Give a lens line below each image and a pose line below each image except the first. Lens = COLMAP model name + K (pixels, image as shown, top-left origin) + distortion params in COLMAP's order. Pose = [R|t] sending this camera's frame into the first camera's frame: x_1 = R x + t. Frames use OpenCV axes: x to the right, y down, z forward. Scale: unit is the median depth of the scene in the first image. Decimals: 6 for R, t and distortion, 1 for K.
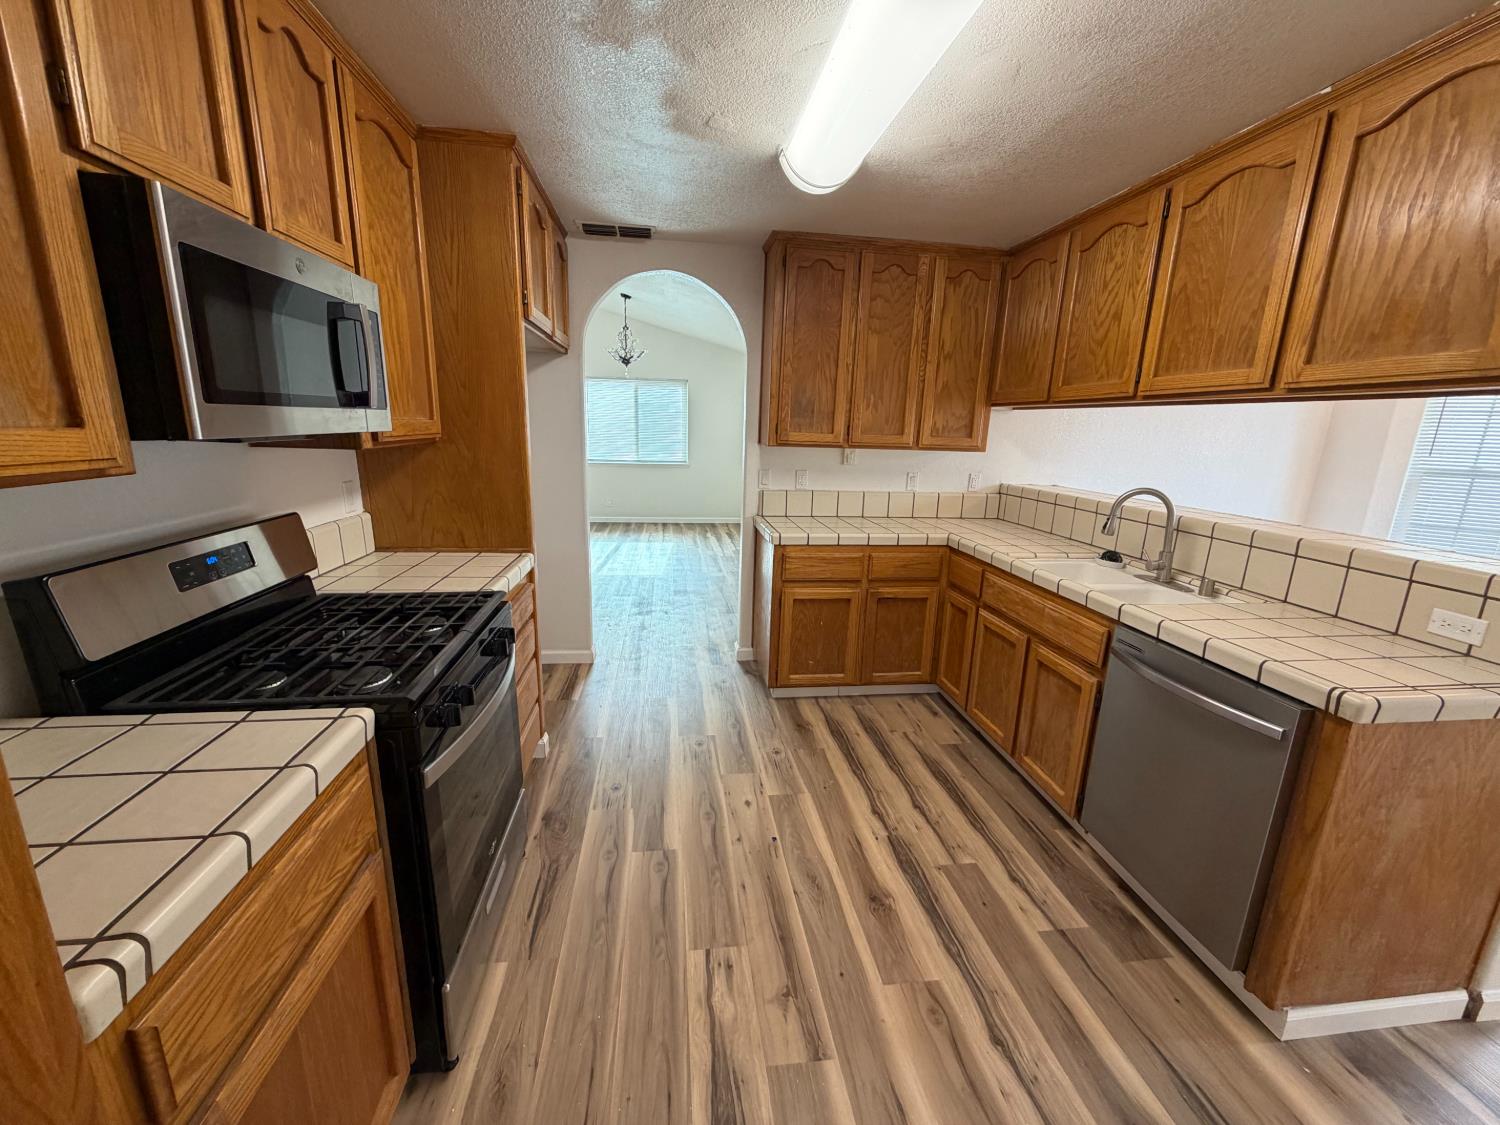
lens RADIAL K [[598.4, 0, 747.7], [0, 598.4, 563.5], [0, 0, 1]] dist [-0.003926, -0.000199]
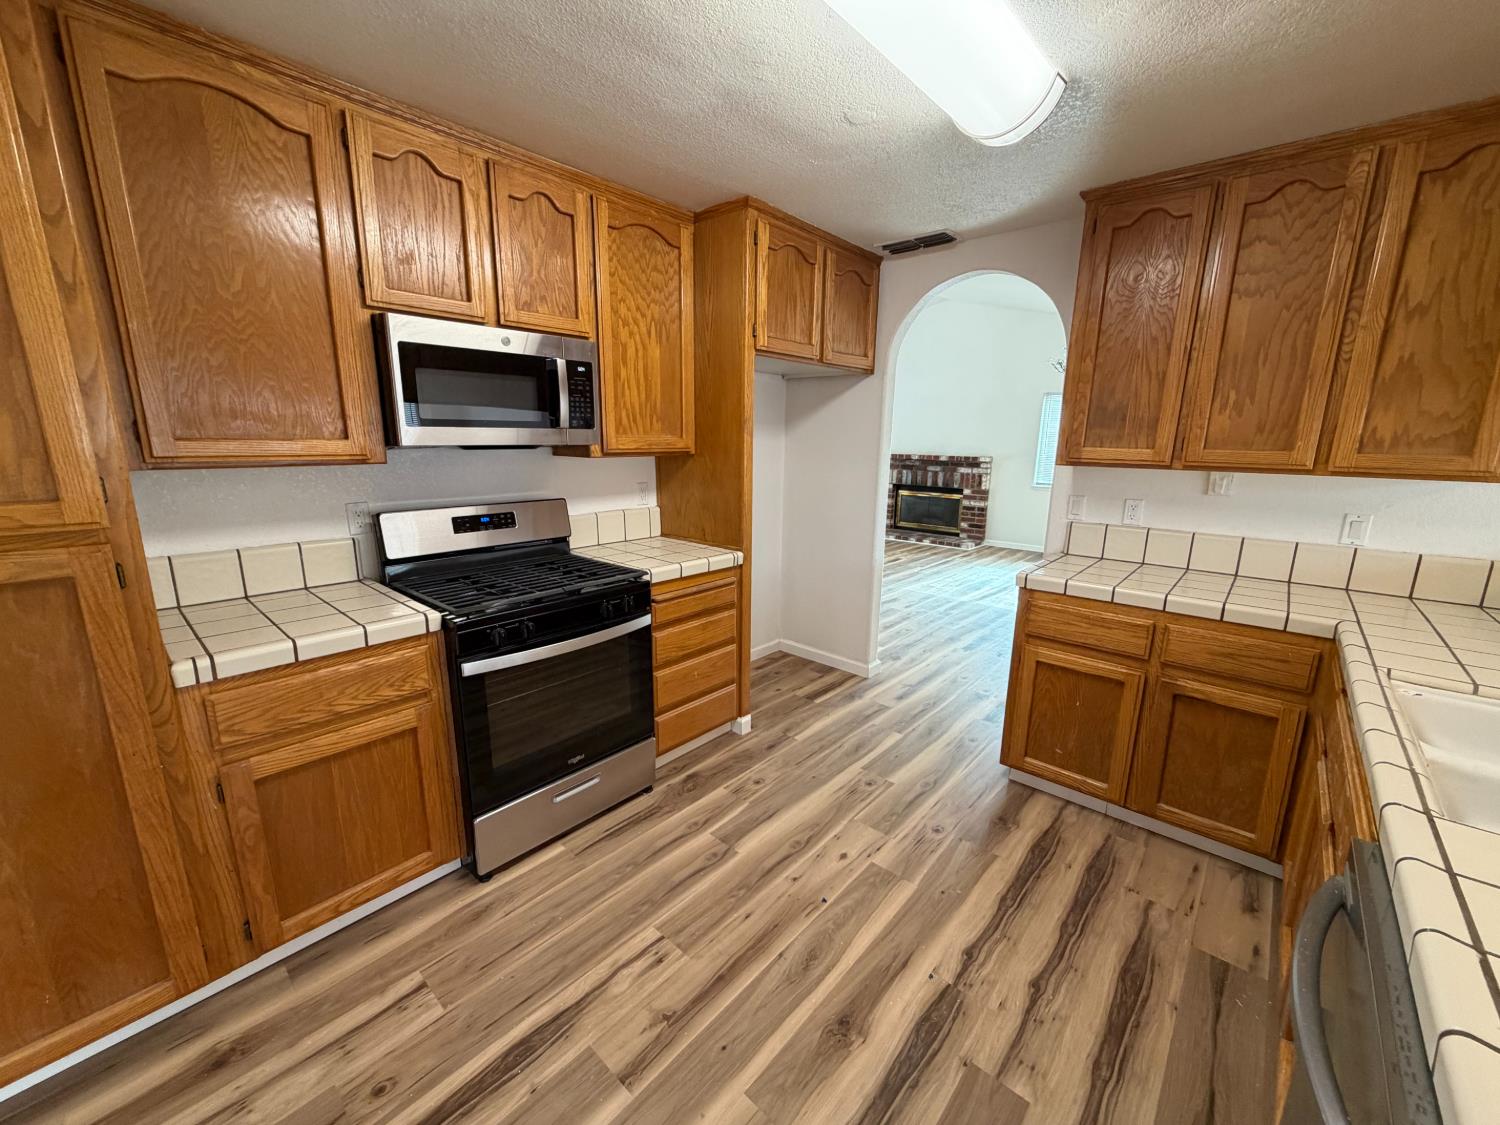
lens RADIAL K [[598.4, 0, 743.2], [0, 598.4, 561.7], [0, 0, 1]] dist [-0.003926, -0.000199]
pose [[0.648815, 0.134965, -0.748881, 0.464235], [-0.166410, 0.985490, 0.033433, -0.034549], [0.742527, 0.102930, 0.661860, 0.227706]]
